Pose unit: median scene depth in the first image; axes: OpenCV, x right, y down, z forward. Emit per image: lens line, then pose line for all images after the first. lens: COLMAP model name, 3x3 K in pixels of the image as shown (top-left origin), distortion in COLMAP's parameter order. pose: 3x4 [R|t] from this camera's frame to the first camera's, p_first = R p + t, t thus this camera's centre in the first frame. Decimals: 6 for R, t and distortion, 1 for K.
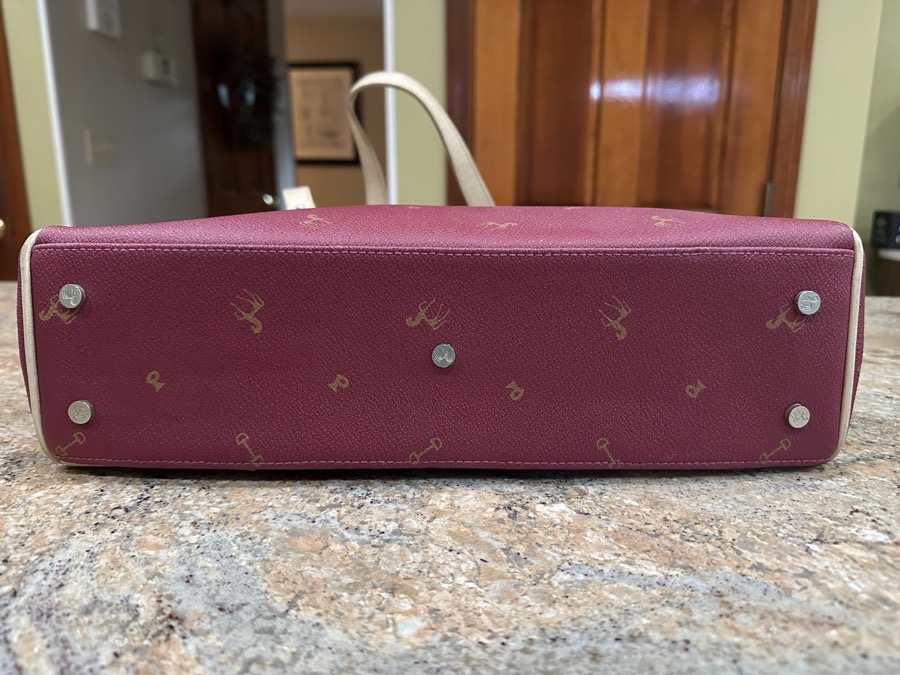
lens RADIAL K [[659.6, 0, 456.3], [0, 659.6, 338.4], [0, 0, 1]] dist [-0.012314, -0.006683]
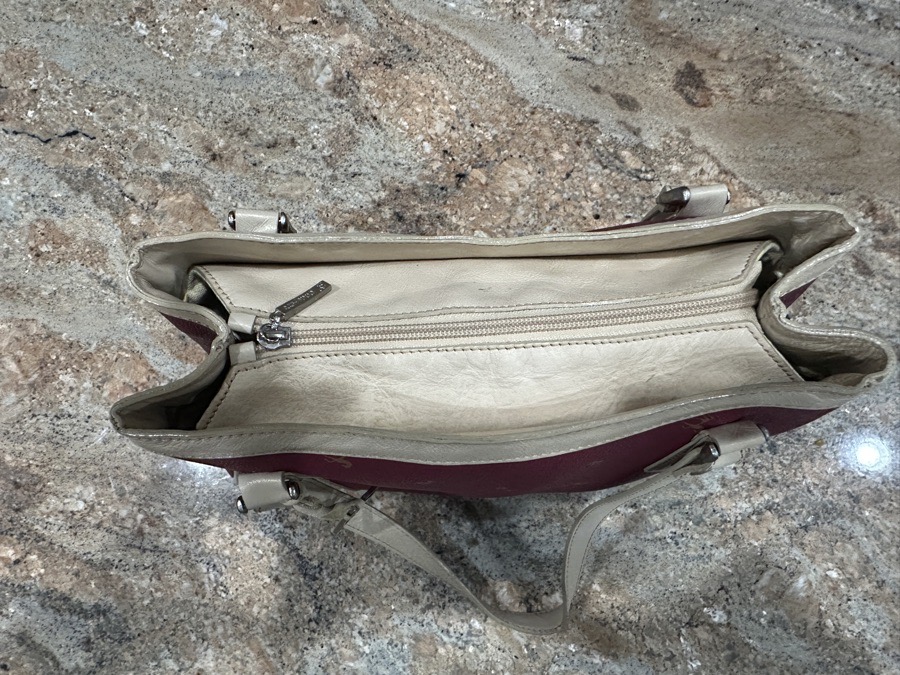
lens RADIAL K [[659.6, 0, 448.5], [0, 659.6, 337.0], [0, 0, 1]] dist [-0.012314, -0.006683]
pose [[0.995135, -0.094918, -0.026399, -0.016608], [0.060279, 0.374646, 0.925207, -1.613057], [-0.077929, -0.922297, 0.378545, 0.965787]]
